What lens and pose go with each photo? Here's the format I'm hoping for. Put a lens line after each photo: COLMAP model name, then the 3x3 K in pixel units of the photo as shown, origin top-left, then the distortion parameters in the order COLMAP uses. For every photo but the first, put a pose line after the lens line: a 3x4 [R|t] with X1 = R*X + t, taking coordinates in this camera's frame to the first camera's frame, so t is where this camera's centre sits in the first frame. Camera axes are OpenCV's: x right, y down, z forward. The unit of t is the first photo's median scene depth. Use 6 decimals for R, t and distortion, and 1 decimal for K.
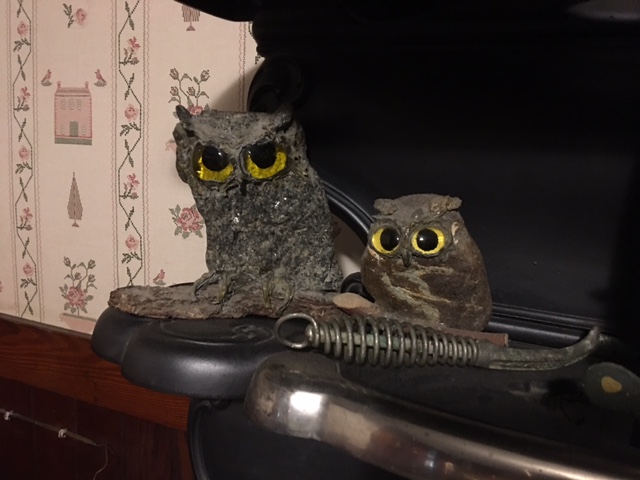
lens RADIAL K [[545.5, 0, 320.0], [0, 545.5, 240.0], [0, 0, 1]] dist [0.071068, -0.141948]
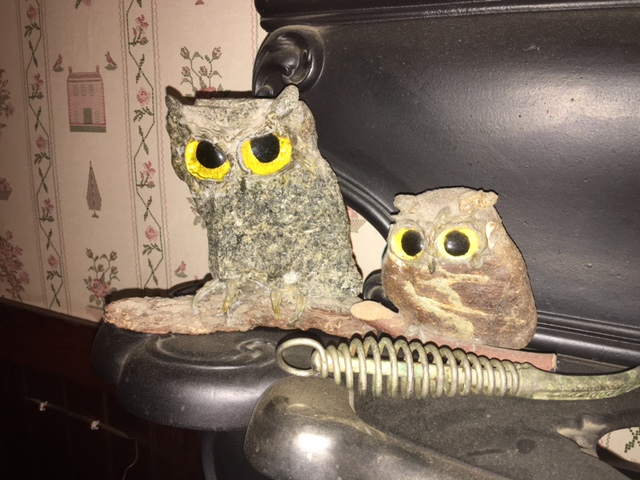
lens RADIAL K [[545.5, 0, 320.0], [0, 545.5, 240.0], [0, 0, 1]] dist [0.071068, -0.141948]
pose [[0.996857, -0.025178, -0.075115, 0.043166], [0.029246, 0.998136, 0.053556, -0.050311], [0.073626, -0.055585, 0.995736, 0.125182]]
